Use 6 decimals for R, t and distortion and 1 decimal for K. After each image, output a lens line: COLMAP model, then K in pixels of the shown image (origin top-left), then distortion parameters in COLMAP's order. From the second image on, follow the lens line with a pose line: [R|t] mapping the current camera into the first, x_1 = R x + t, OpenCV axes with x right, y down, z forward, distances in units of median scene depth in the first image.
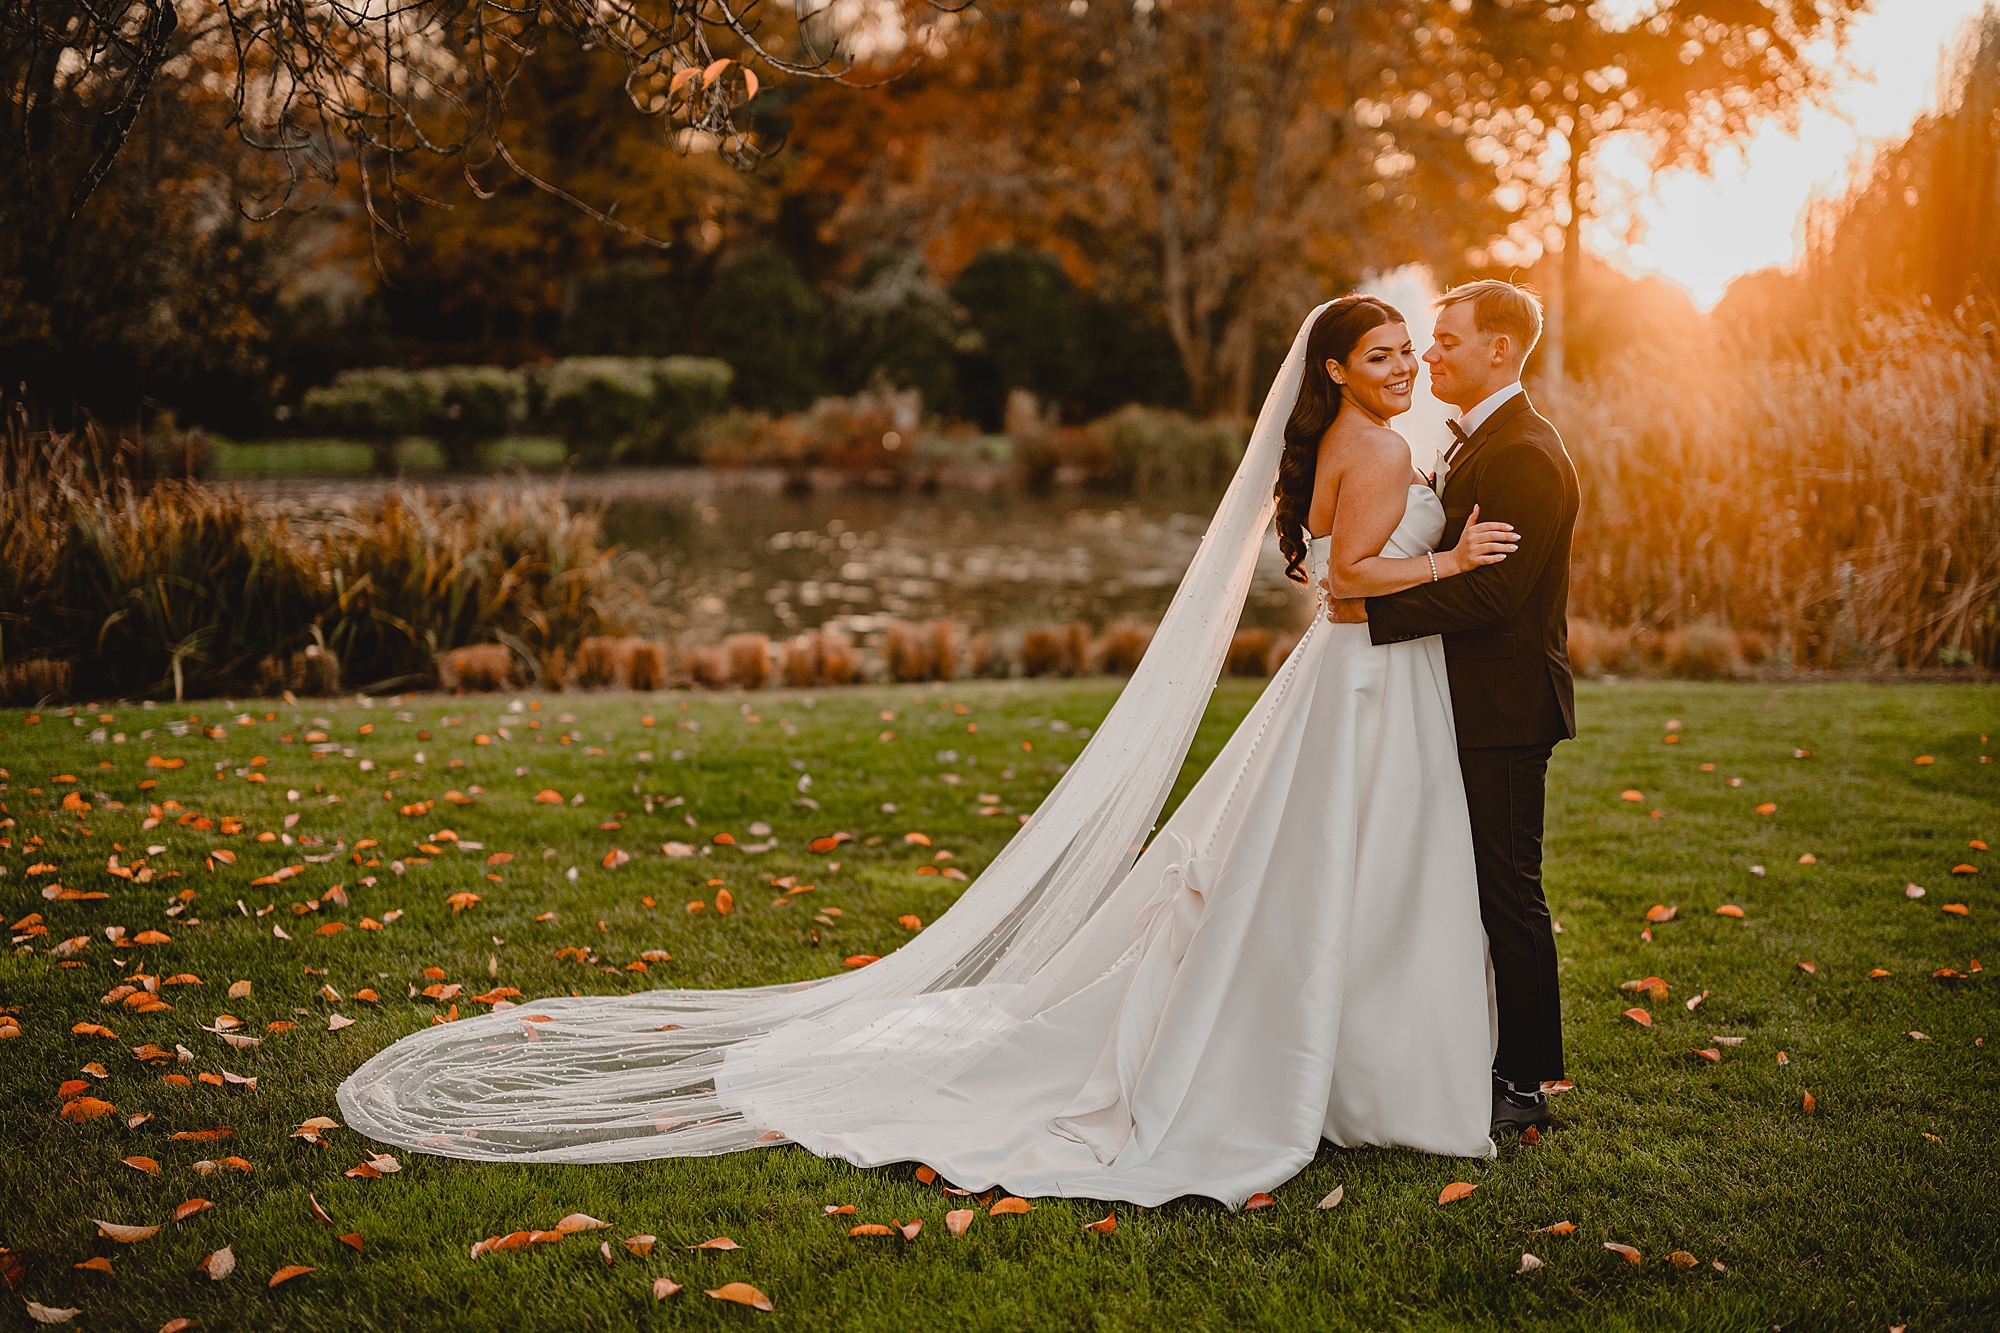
lens RADIAL K [[2869.2, 0, 998.6], [0, 2869.2, 698.3], [0, 0, 1]] dist [0.000510, -0.002148]
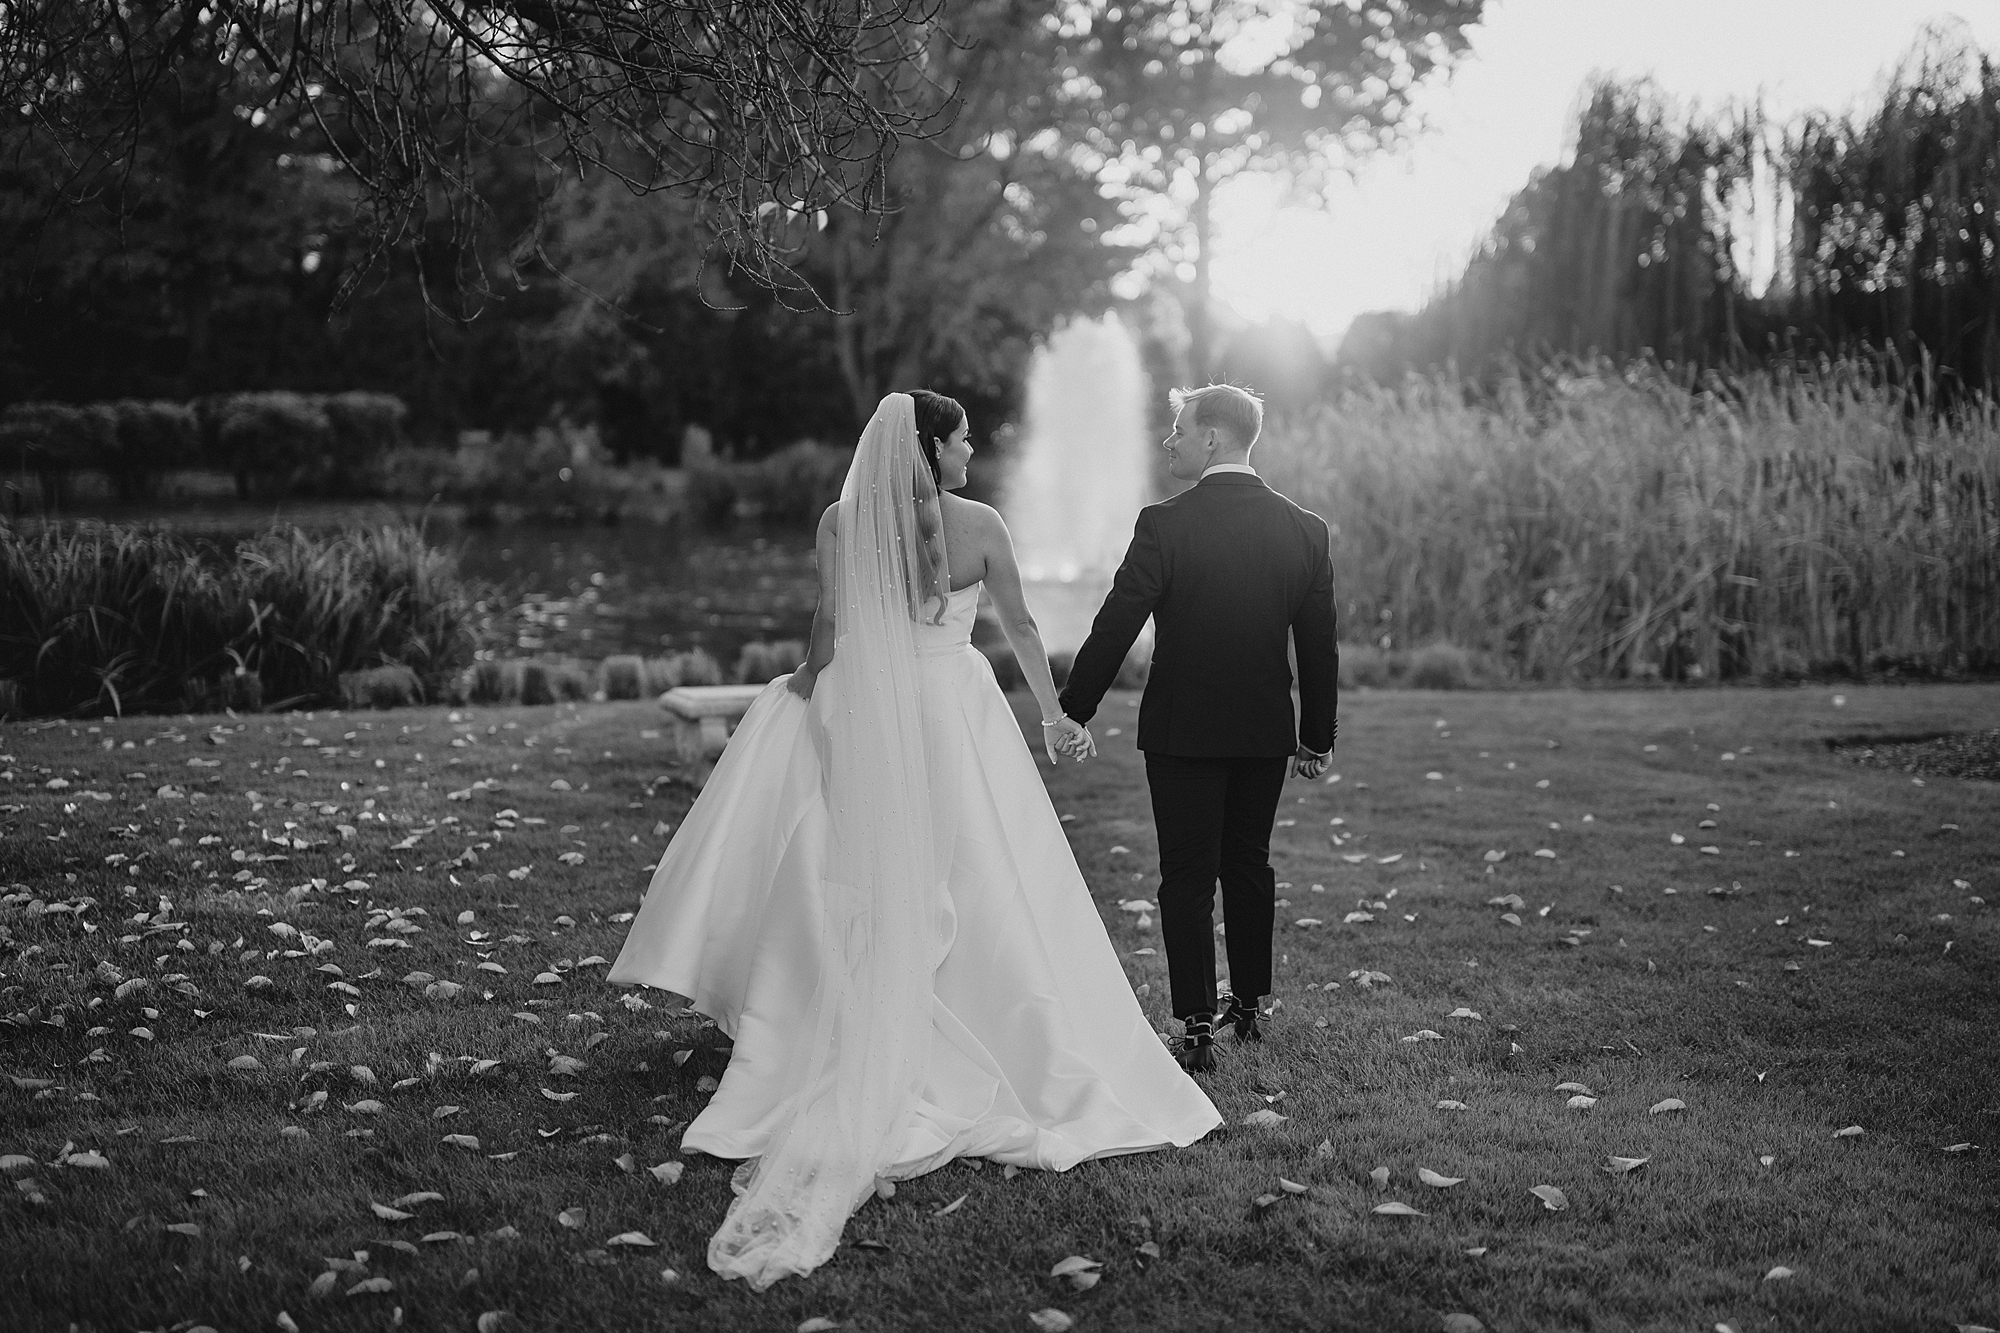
lens RADIAL K [[2869.2, 0, 998.6], [0, 2869.2, 698.3], [0, 0, 1]] dist [0.000510, -0.002148]
pose [[0.991959, -0.007181, 0.126352, -0.094217], [0.008579, 0.999908, -0.010524, 0.008997], [-0.126265, 0.011523, 0.991930, -0.159873]]
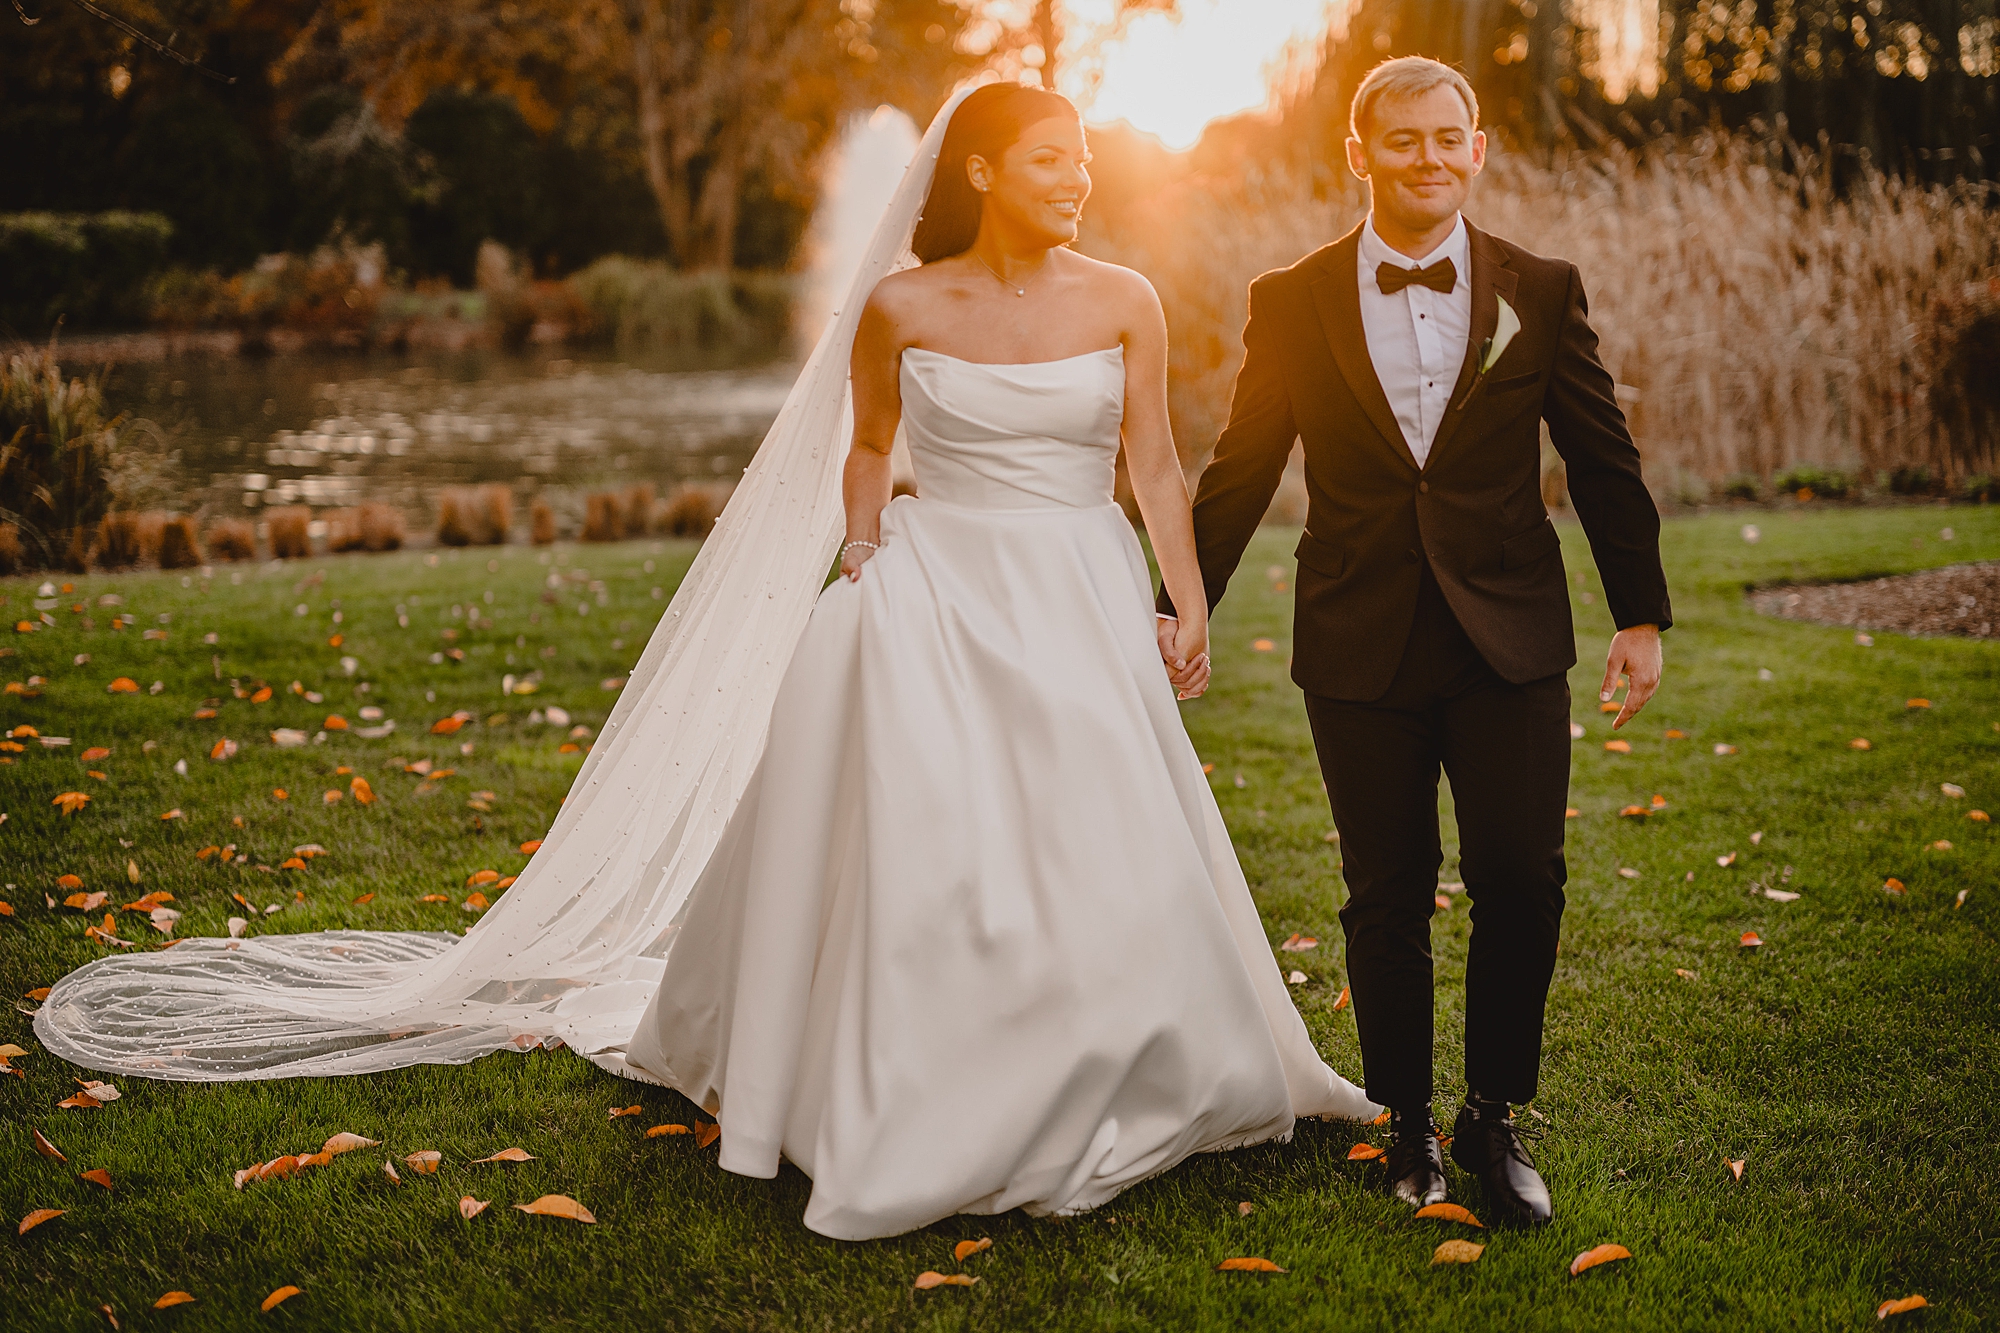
lens RADIAL K [[2971.8, 0, 1000.8], [0, 2971.8, 694.7], [0, 0, 1]] dist [0.008308, -0.012165]
pose [[0.983600, -0.035990, 0.176737, -0.036642], [0.028109, 0.998504, 0.046895, 0.000476], [-0.178161, -0.041158, 0.983140, 0.012317]]
